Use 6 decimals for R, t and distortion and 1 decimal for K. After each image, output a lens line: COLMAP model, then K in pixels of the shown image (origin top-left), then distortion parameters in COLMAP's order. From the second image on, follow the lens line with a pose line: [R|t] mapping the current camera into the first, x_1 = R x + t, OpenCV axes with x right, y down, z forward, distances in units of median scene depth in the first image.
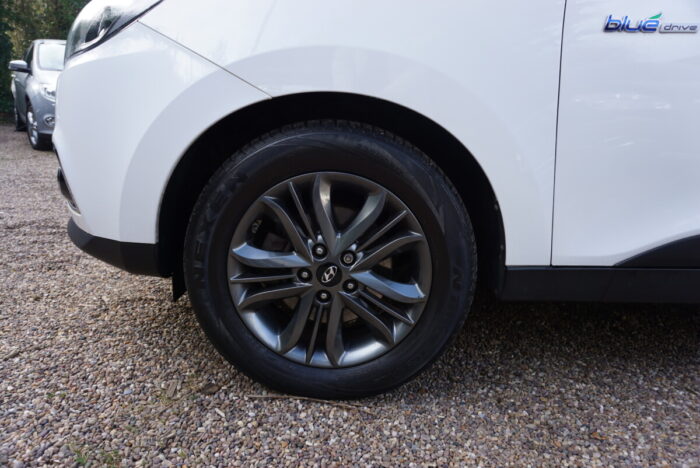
lens RADIAL K [[470.8, 0, 349.8], [0, 470.8, 237.3], [0, 0, 1]] dist [-0.038426, 0.020974]
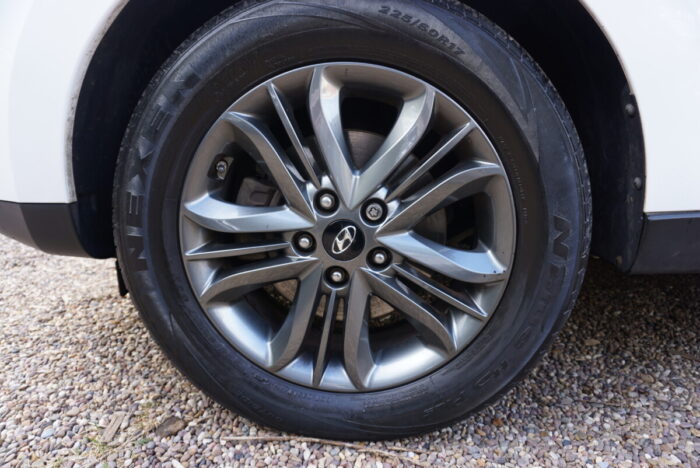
lens RADIAL K [[470.8, 0, 353.2], [0, 470.8, 231.8], [0, 0, 1]] dist [-0.038426, 0.020974]
pose [[0.997527, -0.038801, -0.058598, 0.004204], [0.038099, 0.999189, -0.013055, 0.073573], [0.059057, 0.010790, 0.998196, 0.374853]]
